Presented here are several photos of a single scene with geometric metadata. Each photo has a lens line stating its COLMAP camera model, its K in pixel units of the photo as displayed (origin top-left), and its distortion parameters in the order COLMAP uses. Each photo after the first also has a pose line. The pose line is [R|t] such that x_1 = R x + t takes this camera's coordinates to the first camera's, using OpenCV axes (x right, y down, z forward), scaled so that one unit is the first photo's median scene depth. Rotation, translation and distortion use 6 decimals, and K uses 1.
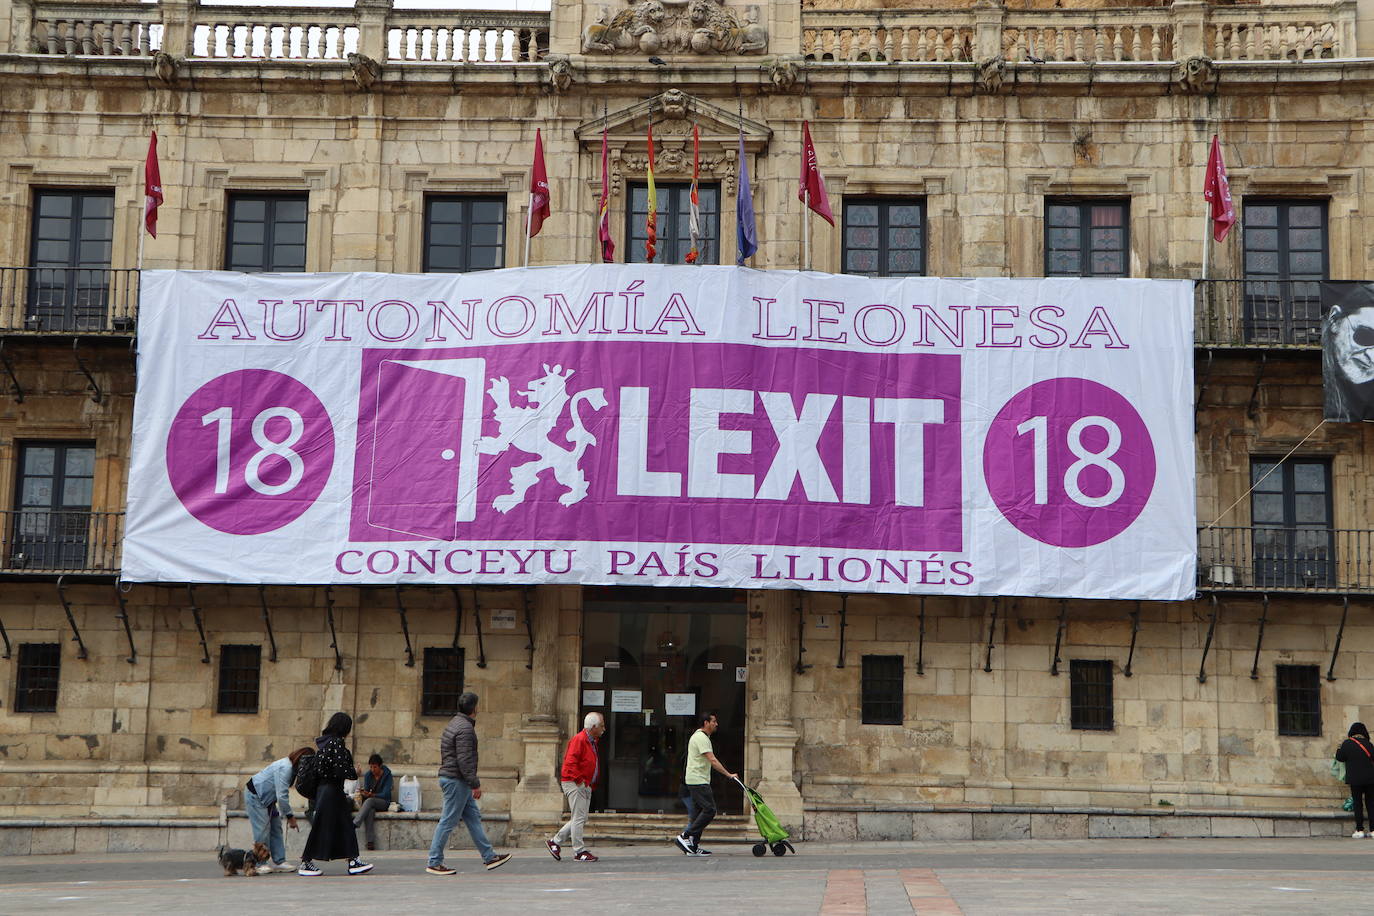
lens RADIAL K [[2032.3, 0, 700.9], [0, 2032.3, 483.9], [0, 0, 1]] dist [0.039724, 0.565061]
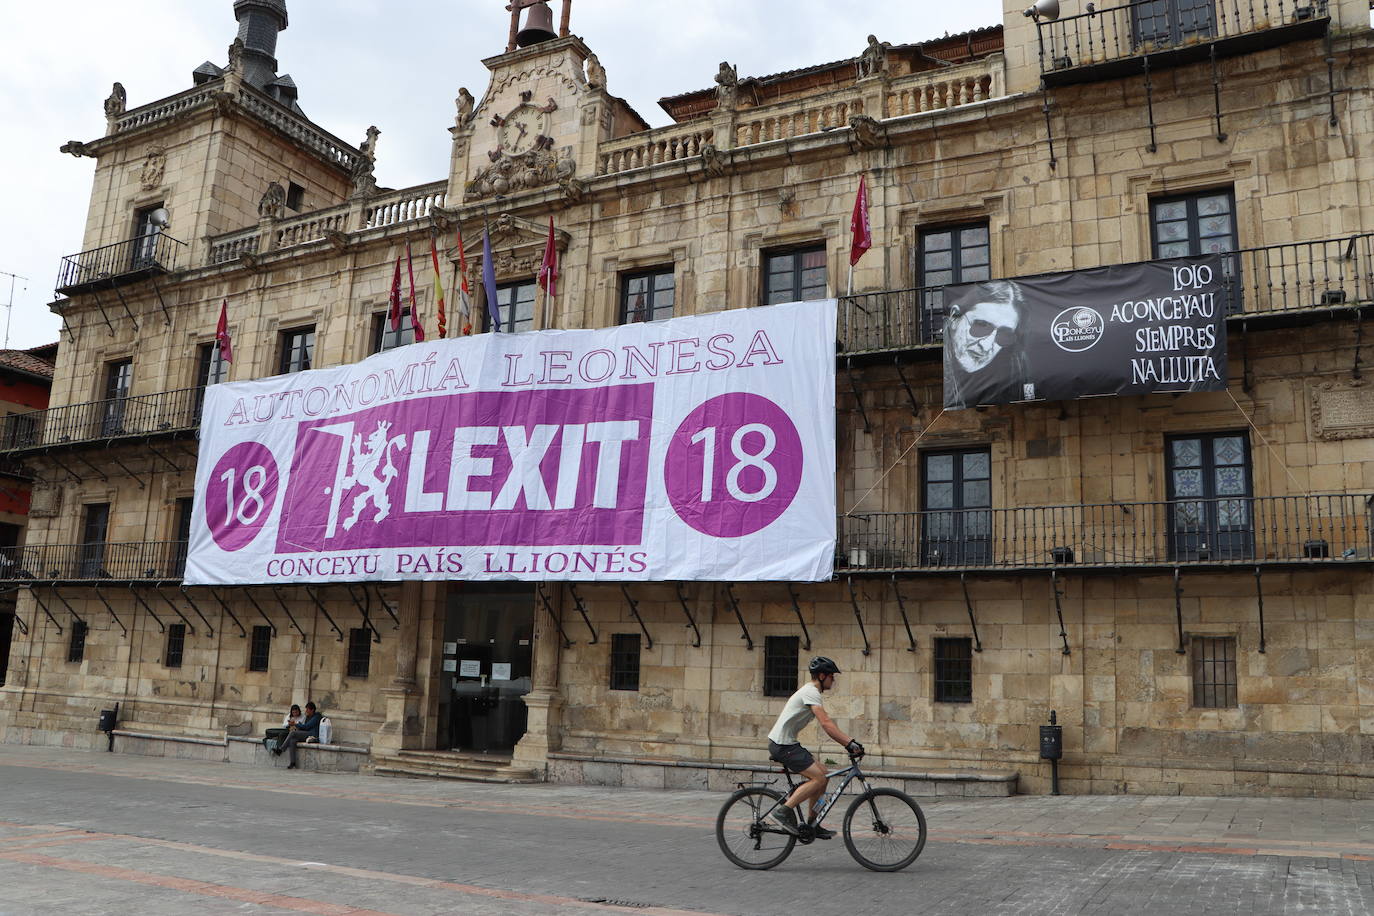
lens RADIAL K [[1129.1, 0, 699.0], [0, 1129.1, 478.0], [0, 0, 1]] dist [-0.184892, 0.159671]
pose [[0.907428, -0.065423, -0.415083, 0.405864], [0.046533, 0.997375, -0.055472, 0.029506], [0.417623, 0.031022, 0.908091, 0.389678]]
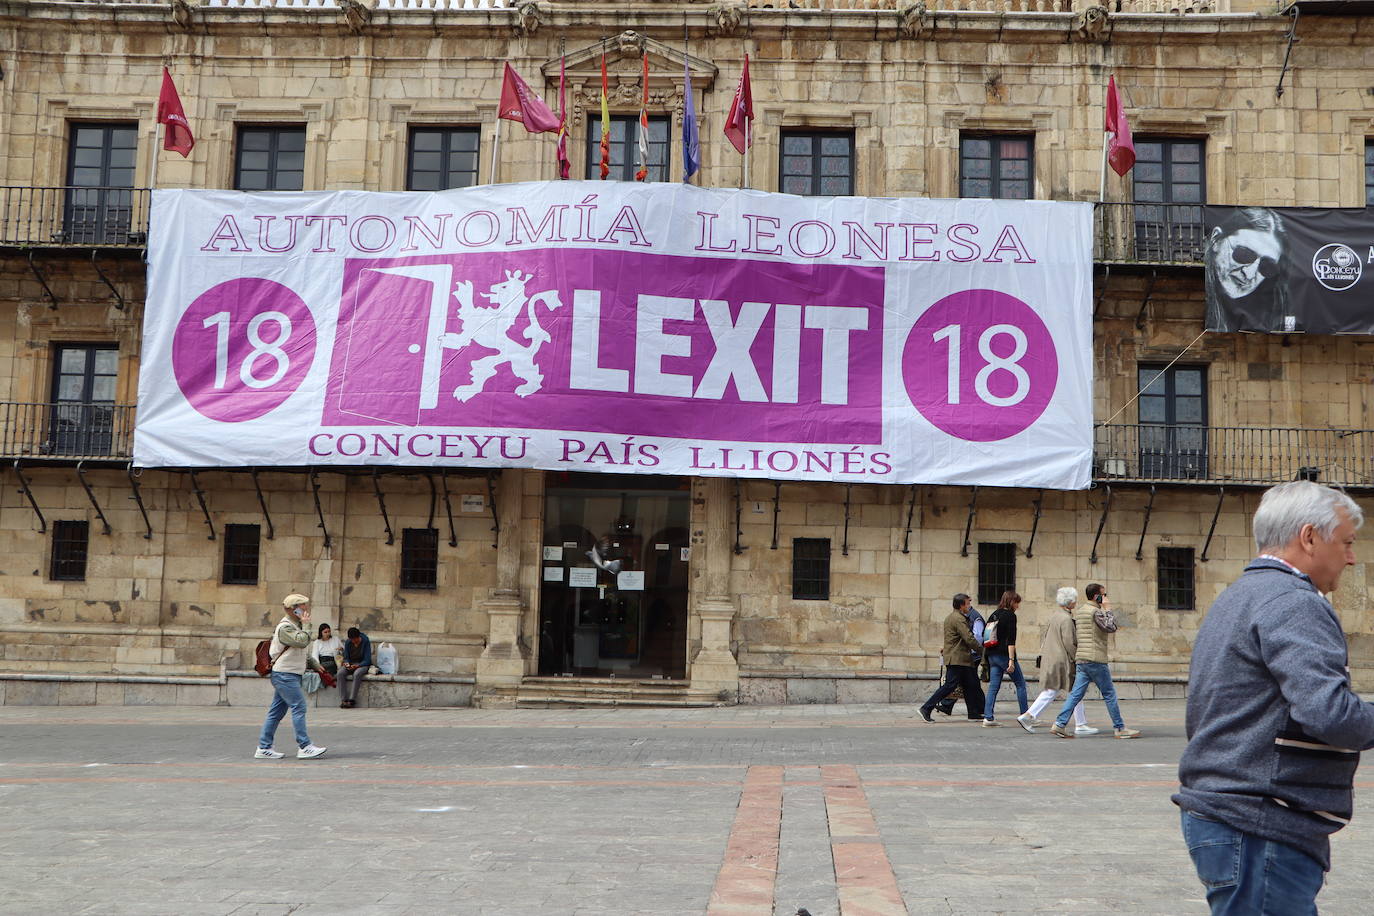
lens RADIAL K [[1423.3, 0, 699.9], [0, 1423.3, 477.9], [0, 0, 1]] dist [-0.116763, 0.294228]
pose [[0.999965, 0.006728, 0.004987, 0.023218], [-0.006960, 0.998824, 0.047977, 0.013965], [-0.004659, -0.048010, 0.998836, 0.217450]]
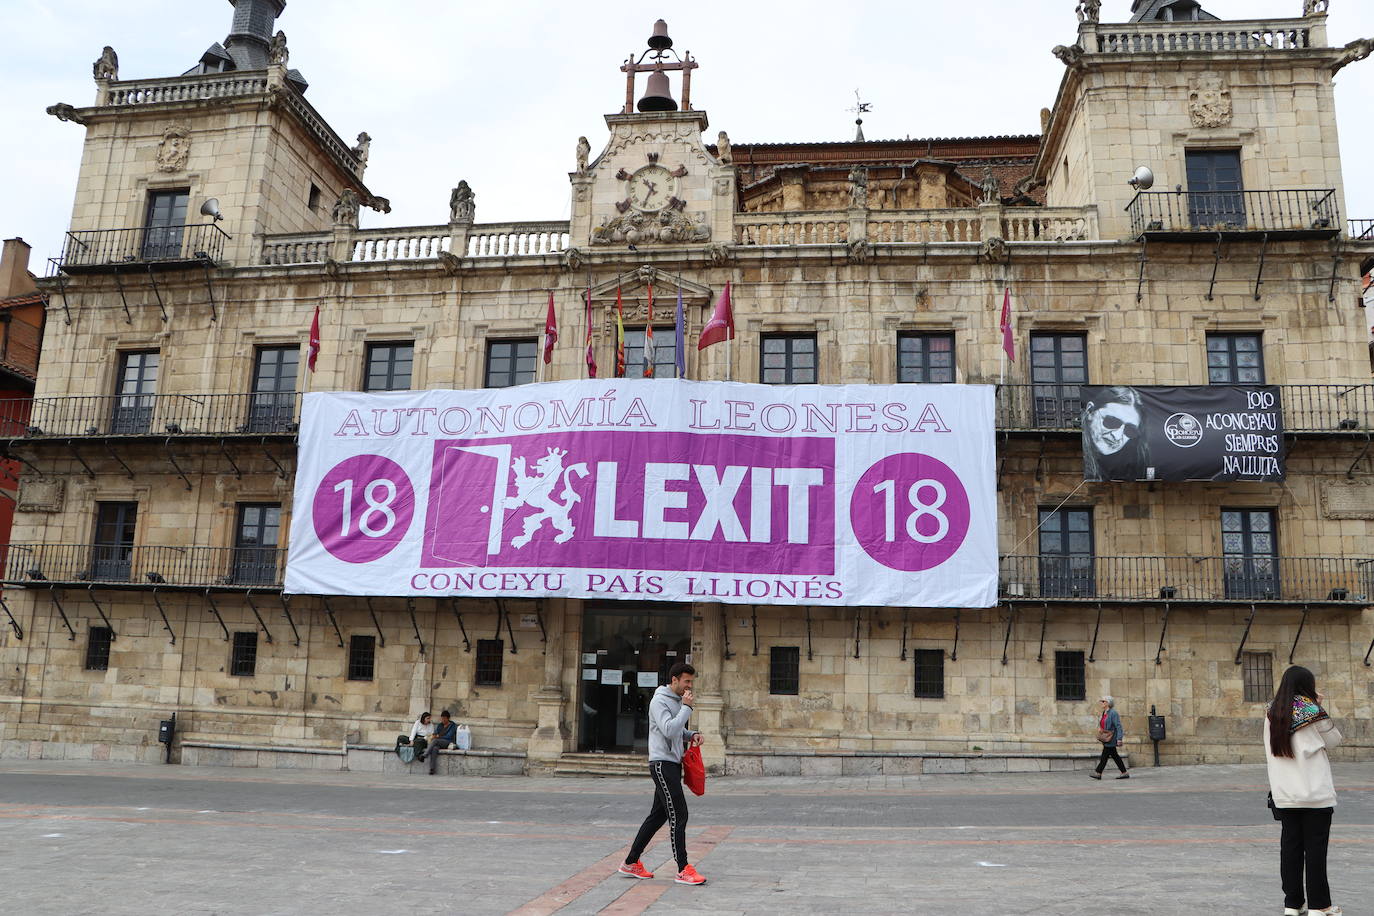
lens RADIAL K [[1123.2, 0, 694.7], [0, 1123.2, 490.4], [0, 0, 1]] dist [-0.185953, 0.162151]
pose [[0.995635, -0.009327, -0.092864, 0.097862], [0.005615, 0.999178, -0.040155, 0.004872], [0.093162, 0.039459, 0.994869, 0.195865]]
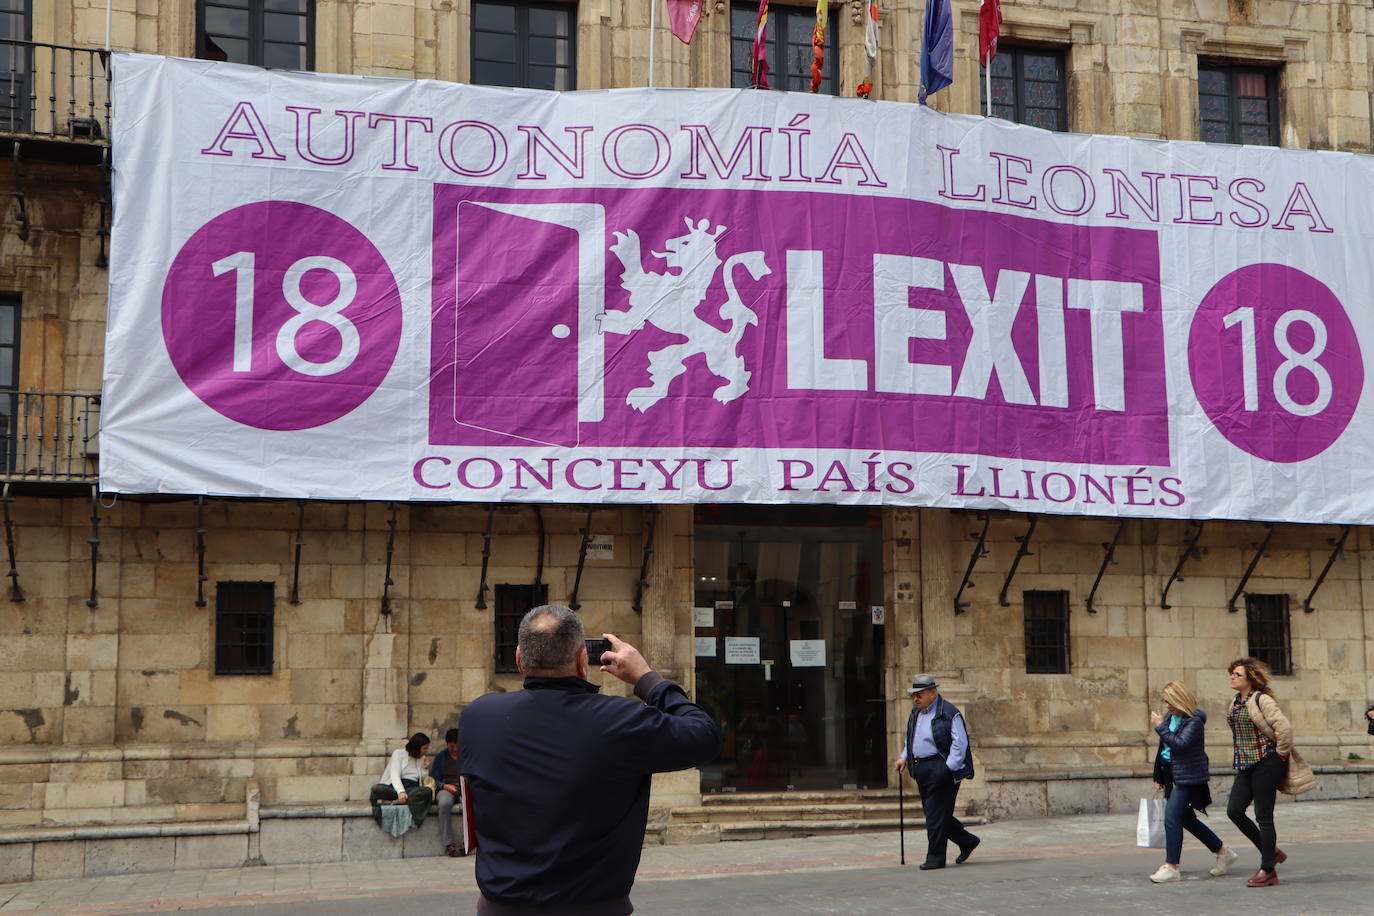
lens RADIAL K [[1852.4, 0, 709.2], [0, 1852.4, 482.2], [0, 0, 1]] dist [-0.005946, 0.473098]
pose [[0.952520, 0.011027, 0.304276, -0.266435], [-0.019599, 0.999492, 0.025132, 0.022993], [-0.303844, -0.029902, 0.952252, 0.312278]]
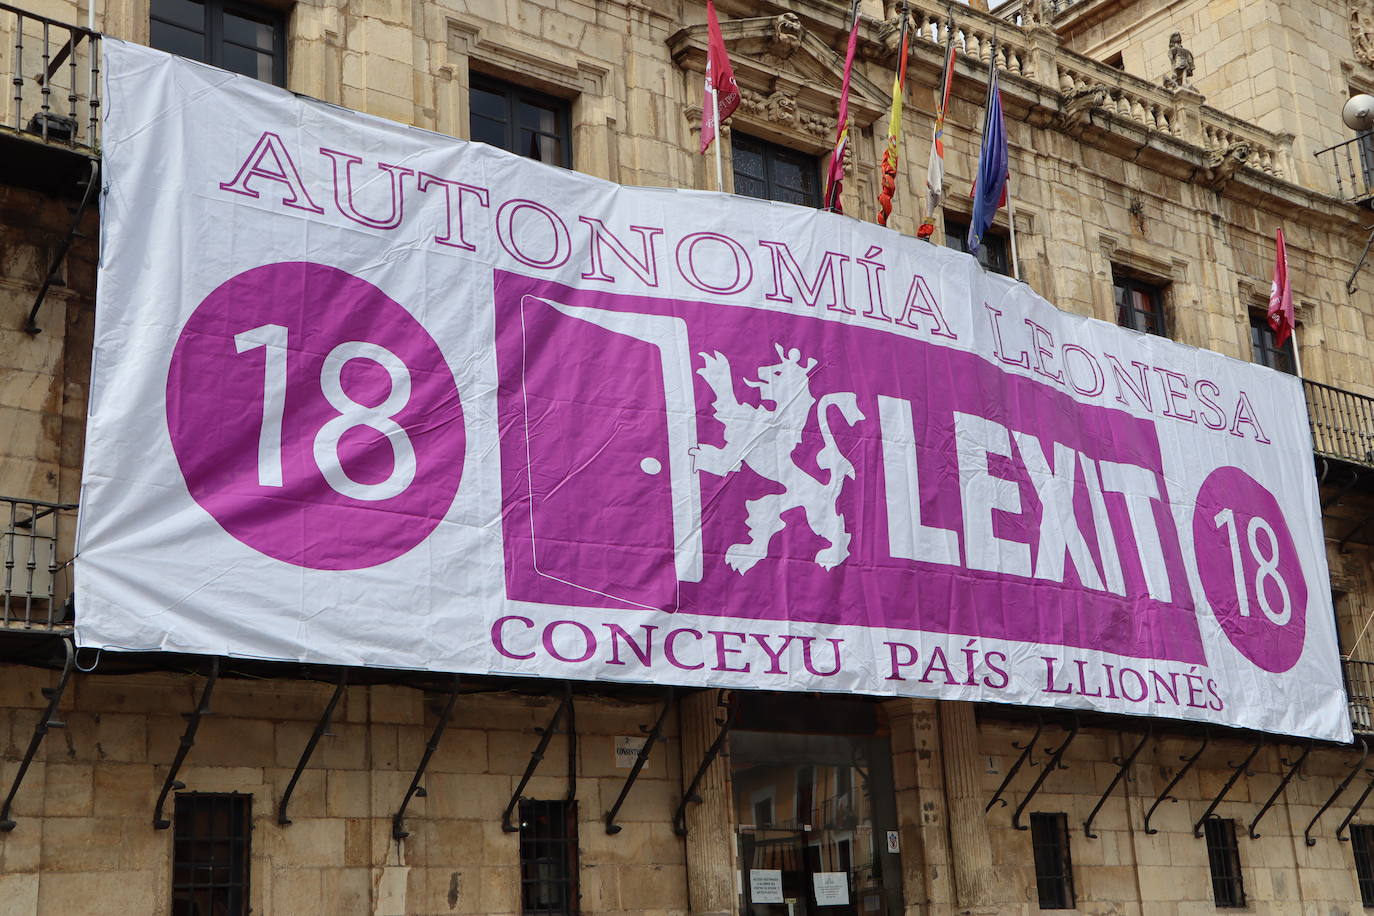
lens RADIAL K [[1751.8, 0, 693.4], [0, 1751.8, 486.9], [0, 0, 1]] dist [-0.031496, 0.427011]
pose [[0.761302, 0.118721, 0.637436, -0.417352], [-0.033653, 0.989004, -0.144007, 0.061603], [-0.647523, 0.088181, 0.756926, 0.576078]]
